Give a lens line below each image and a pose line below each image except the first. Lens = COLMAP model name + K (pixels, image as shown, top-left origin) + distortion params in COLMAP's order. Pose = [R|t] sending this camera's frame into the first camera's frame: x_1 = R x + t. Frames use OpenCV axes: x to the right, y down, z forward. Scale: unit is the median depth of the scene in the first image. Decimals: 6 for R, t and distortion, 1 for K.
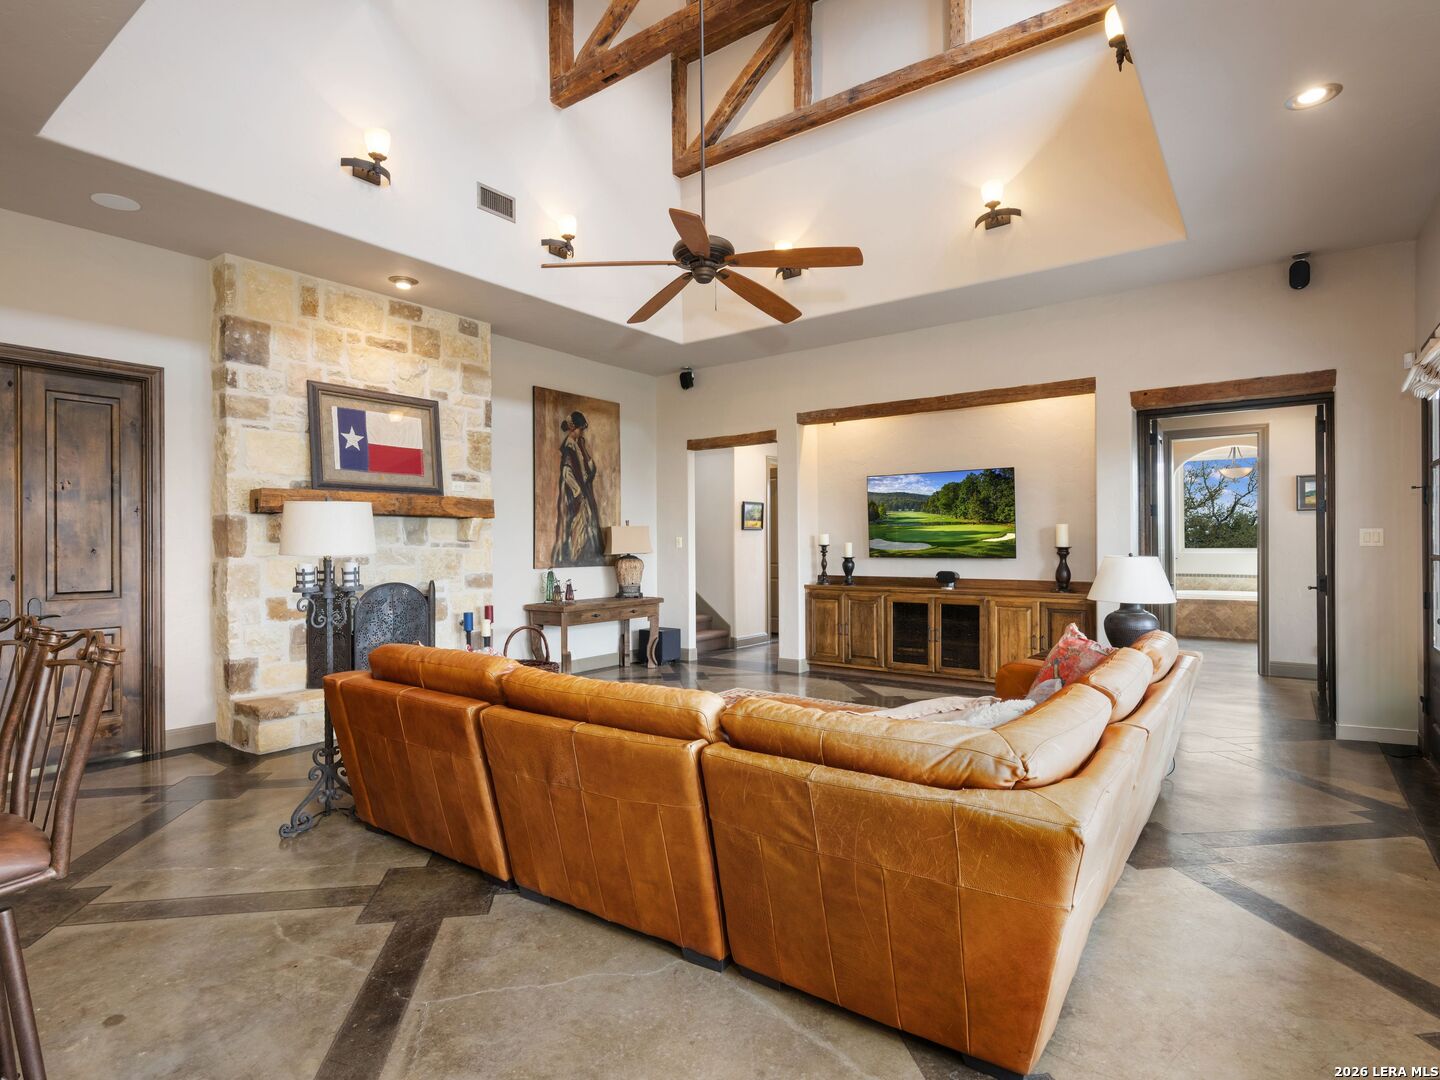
lens RADIAL K [[760.4, 0, 717.8], [0, 760.4, 542.0], [0, 0, 1]] dist [-0.000637, 0.000344]
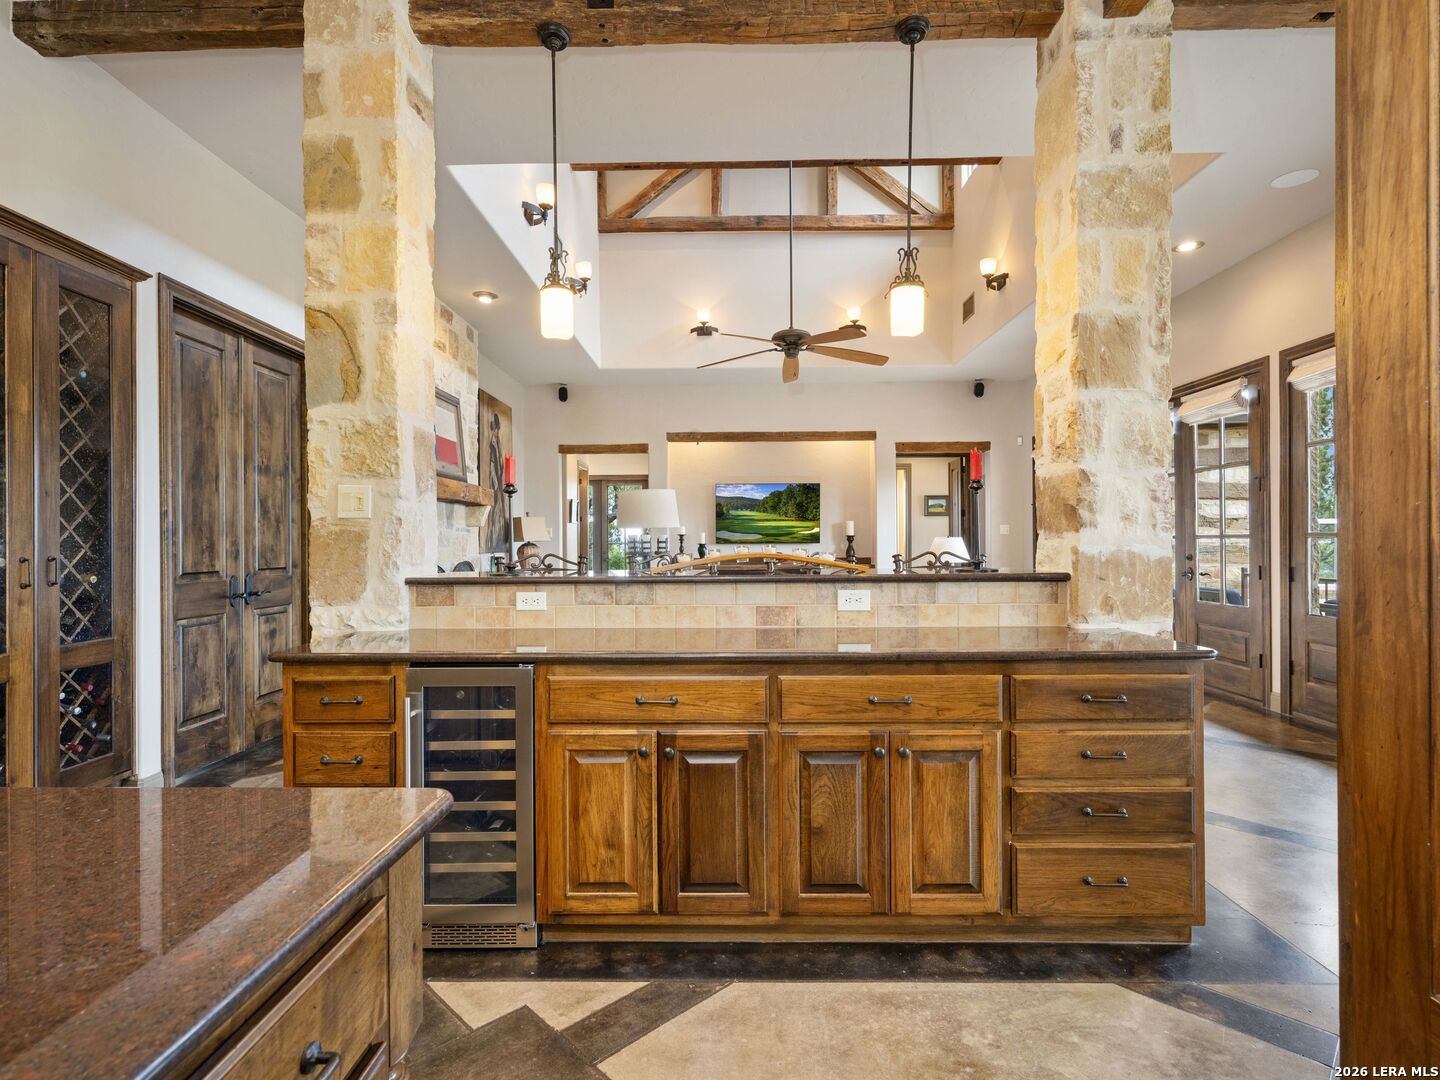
lens RADIAL K [[760.4, 0, 716.9], [0, 760.4, 540.0], [0, 0, 1]] dist [-0.000637, 0.000344]
pose [[0.805822, 0.003578, 0.592147, -0.636958], [0.001352, 0.999968, -0.007882, 0.025035], [-0.592156, 0.007152, 0.805792, -0.094292]]
